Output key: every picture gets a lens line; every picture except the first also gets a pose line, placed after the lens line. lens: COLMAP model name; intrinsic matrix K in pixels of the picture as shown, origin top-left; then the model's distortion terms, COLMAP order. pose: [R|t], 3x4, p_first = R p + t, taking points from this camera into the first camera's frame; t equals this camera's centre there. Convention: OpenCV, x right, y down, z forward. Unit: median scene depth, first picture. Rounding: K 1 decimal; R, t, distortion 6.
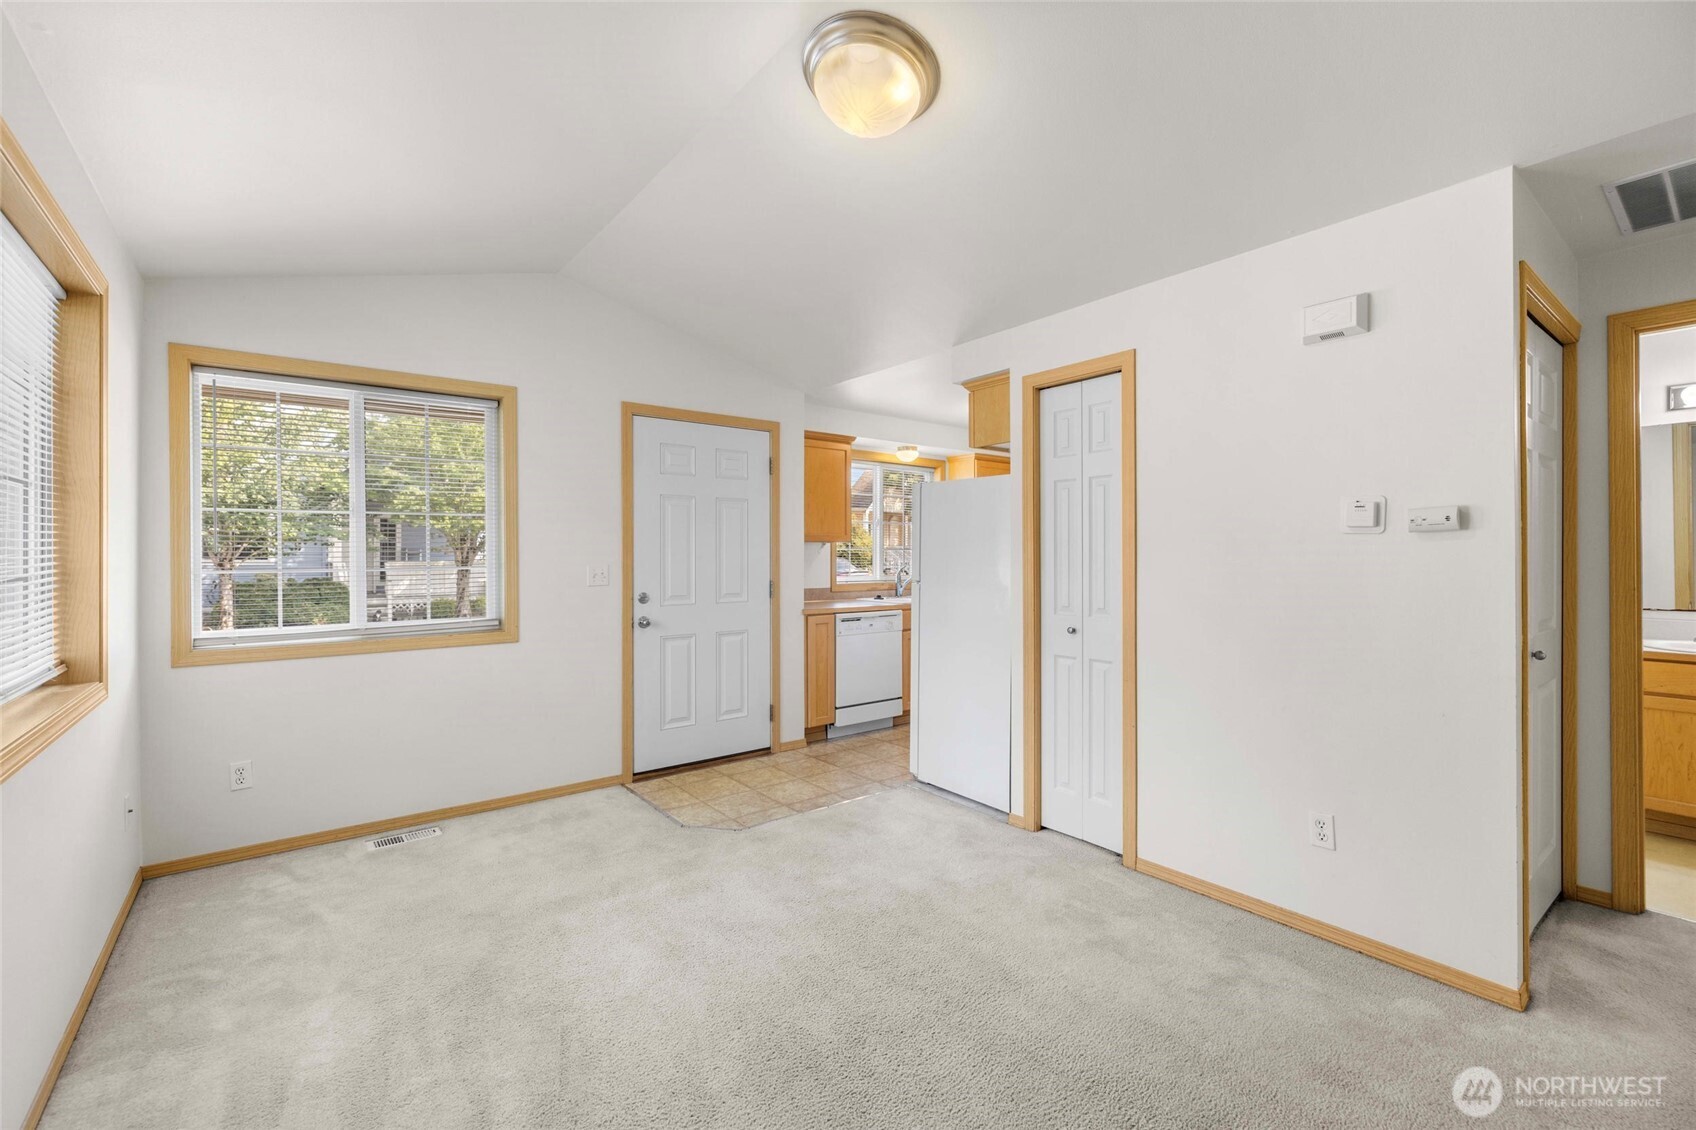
lens RADIAL K [[720.5, 0, 840.7], [0, 720.5, 554.6], [0, 0, 1]] dist [-0.000844, 0.000154]
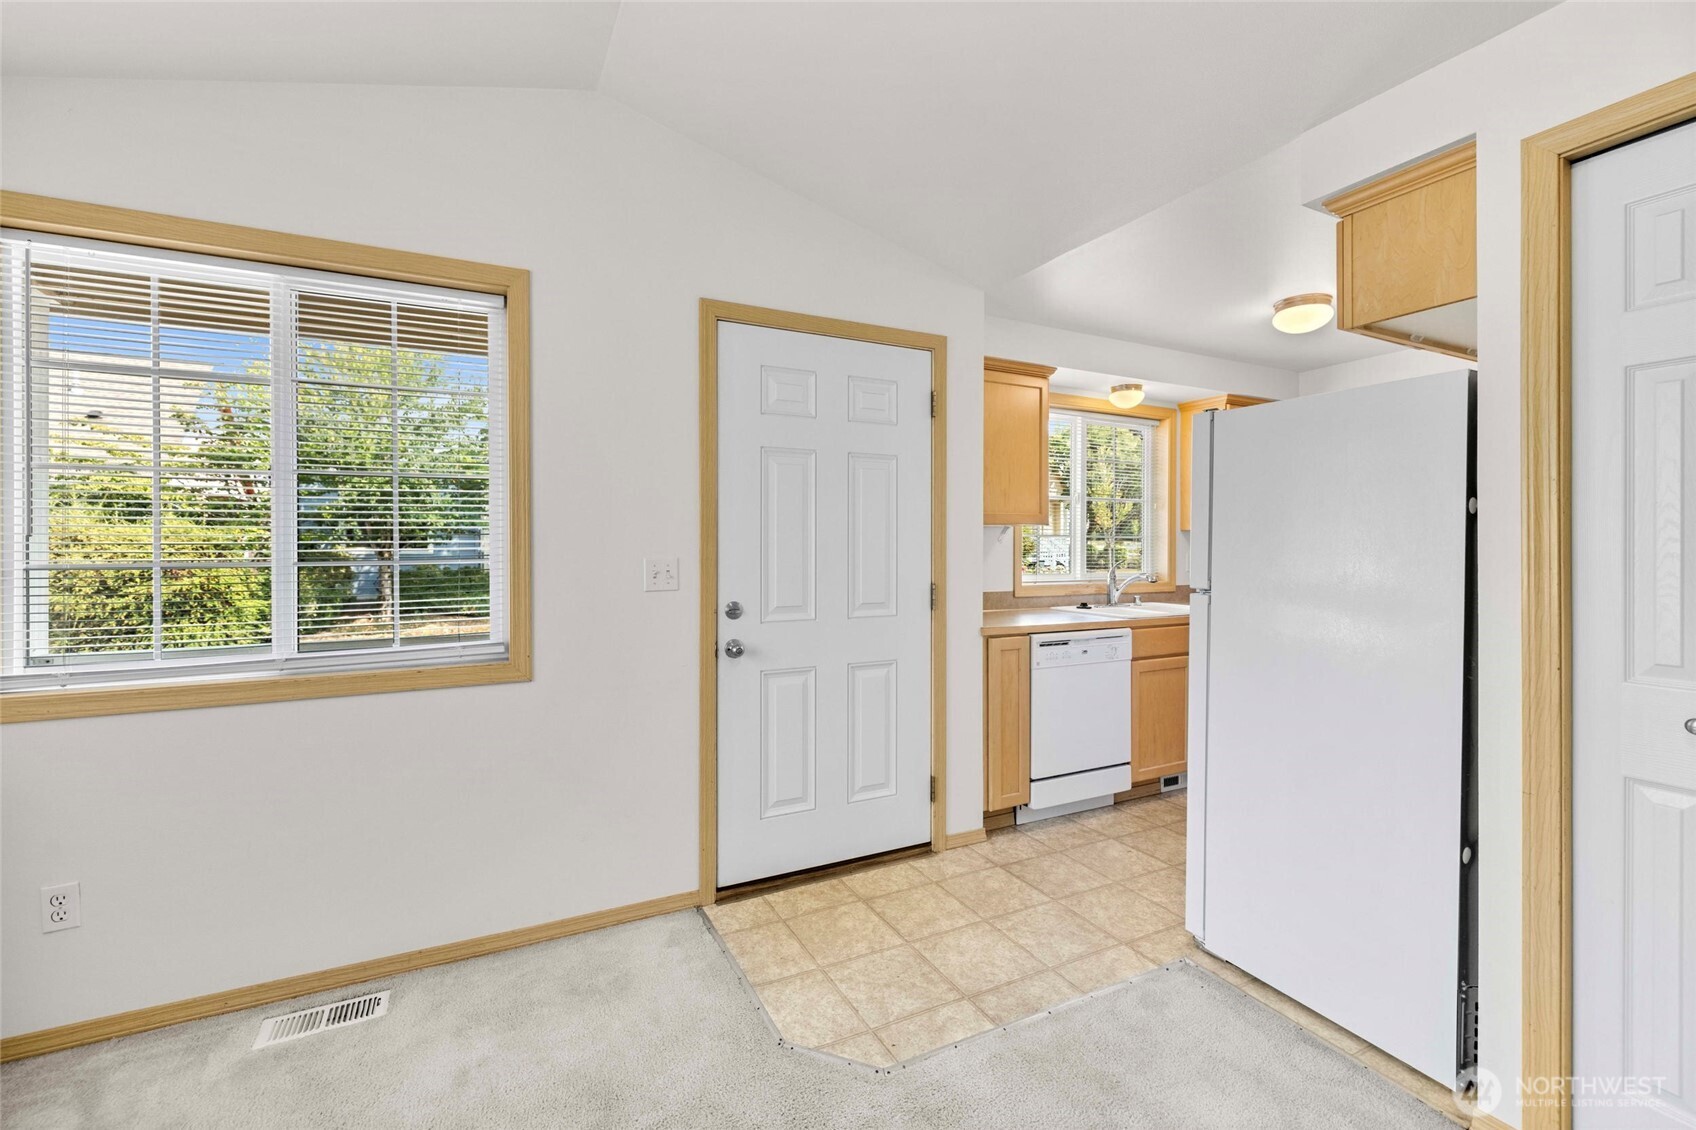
lens RADIAL K [[720.5, 0, 841.0], [0, 720.5, 548.2], [0, 0, 1]] dist [-0.000844, 0.000154]
pose [[0.981521, 0.003066, -0.191327, -0.060694], [-0.002563, 0.999993, 0.002879, 0.003735], [0.191335, -0.002335, 0.981522, 0.398661]]
